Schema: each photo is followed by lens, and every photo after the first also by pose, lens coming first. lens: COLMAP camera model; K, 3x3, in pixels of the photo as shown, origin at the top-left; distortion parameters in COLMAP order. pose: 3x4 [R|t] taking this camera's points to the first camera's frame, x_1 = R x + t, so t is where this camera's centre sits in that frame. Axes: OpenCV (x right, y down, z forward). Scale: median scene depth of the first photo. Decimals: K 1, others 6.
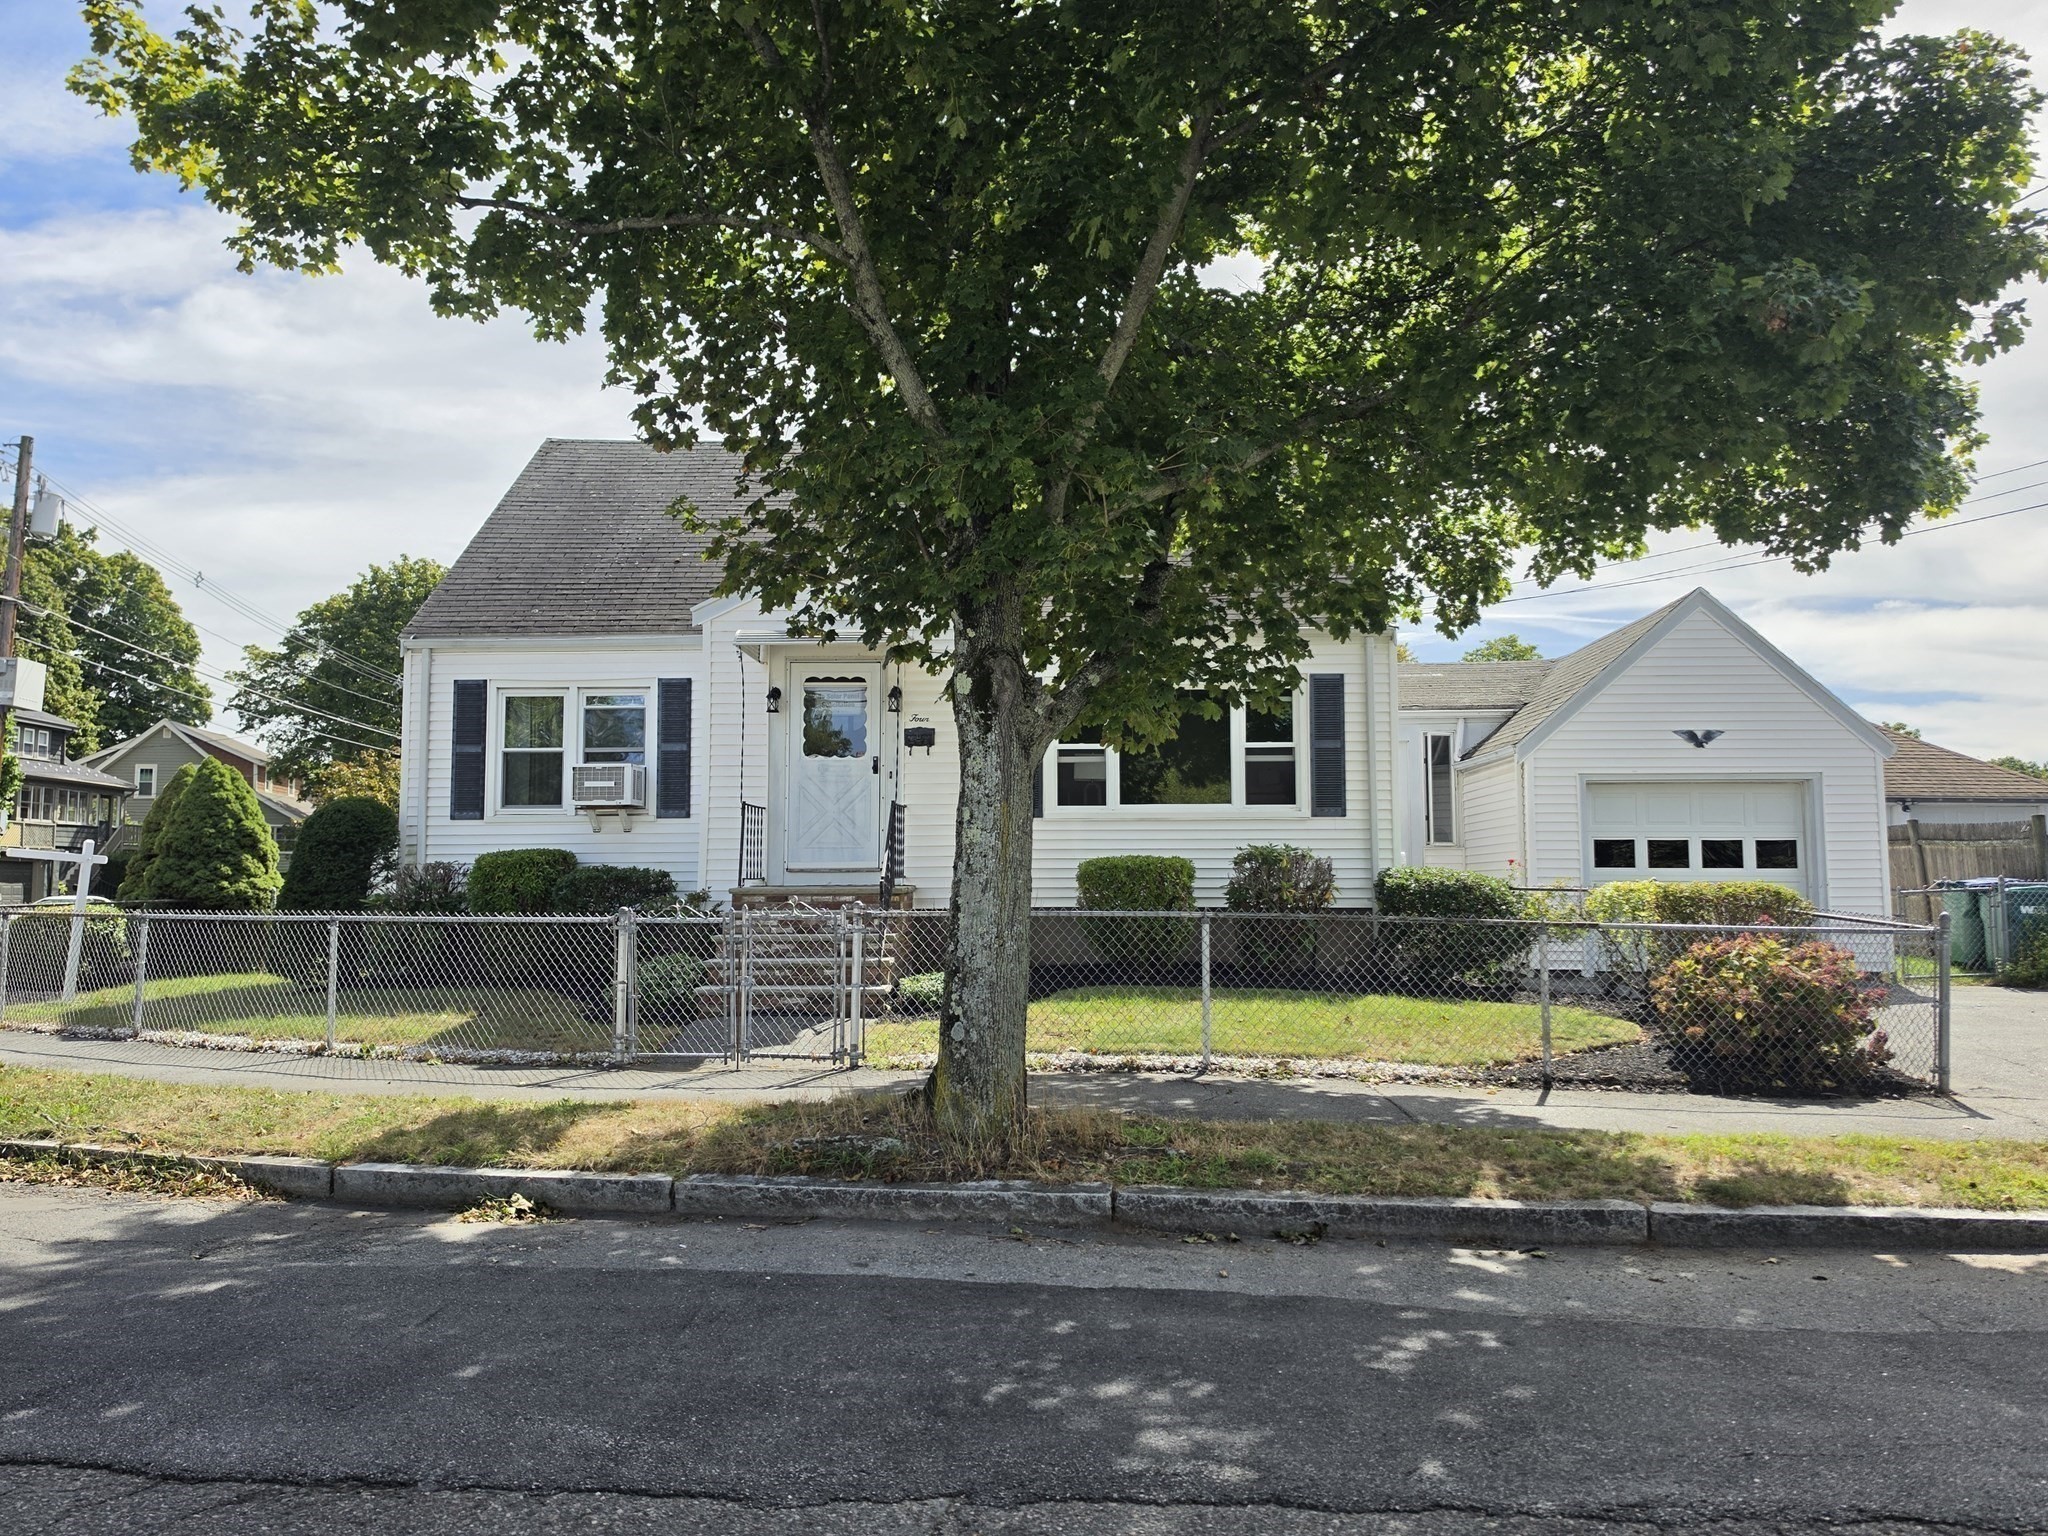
lens RADIAL K [[1393.9, 0, 1022.2], [0, 1393.9, 763.3], [0, 0, 1]] dist [-0.000883, -0.011197]
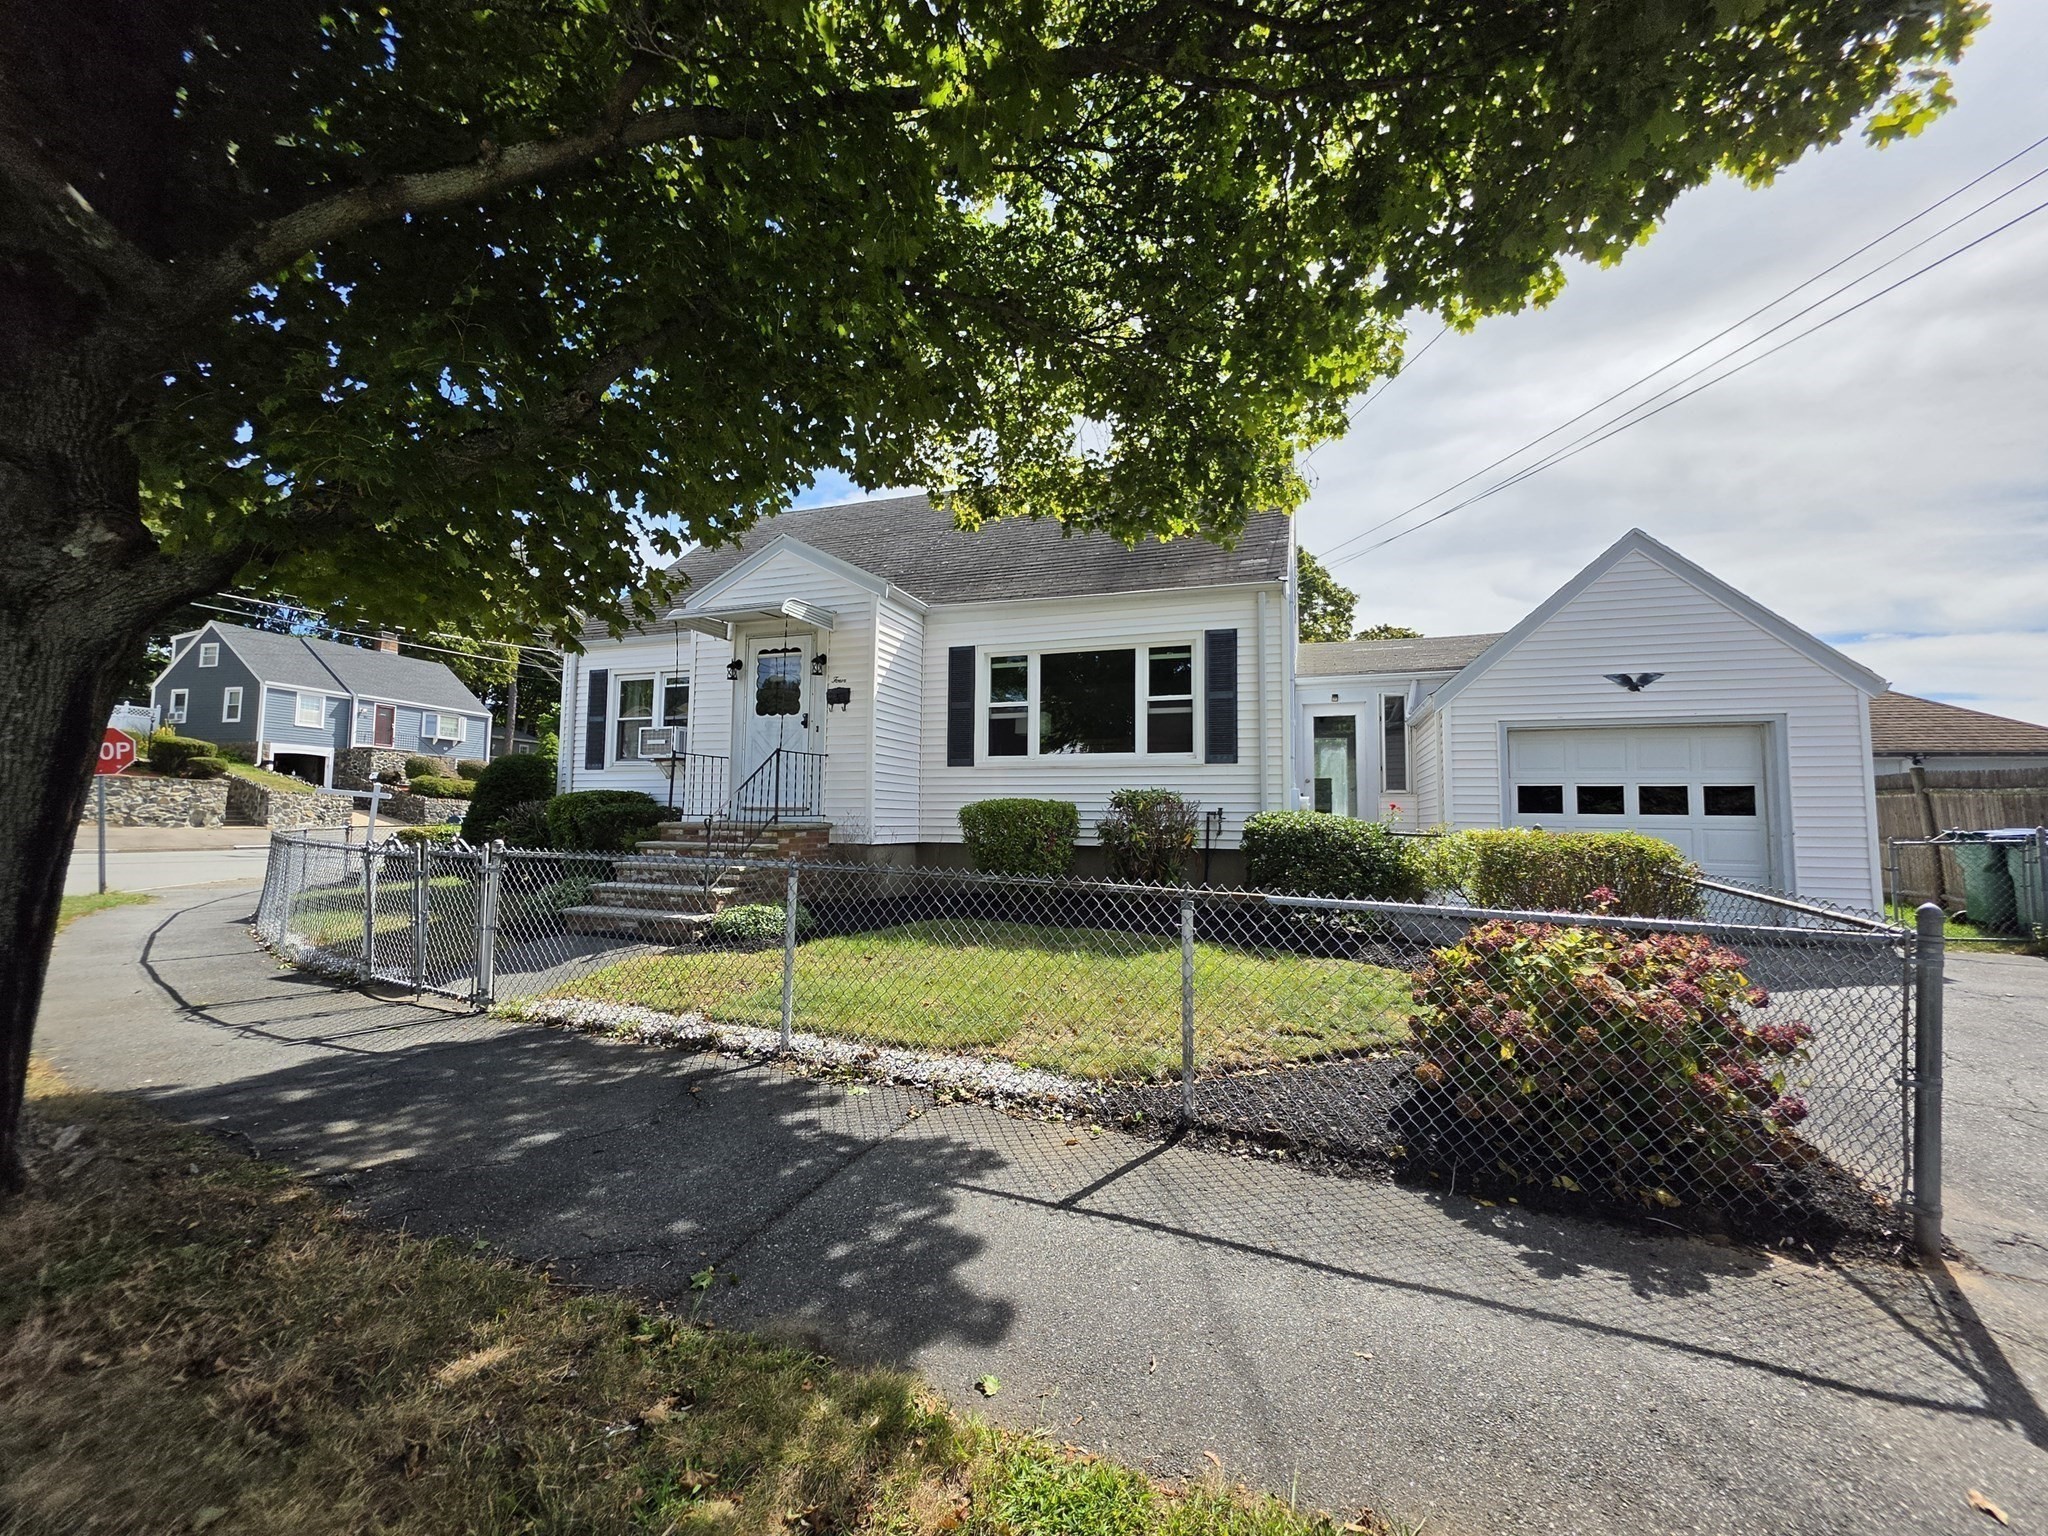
lens RADIAL K [[811.6, 0, 1027.2], [0, 811.6, 755.9], [0, 0, 1]] dist [-0.006018, 0.001109]
pose [[0.961385, -0.009156, -0.275056, 0.237842], [0.011587, 0.999907, 0.007213, 0.025444], [0.274964, -0.010121, 0.961401, 0.345477]]
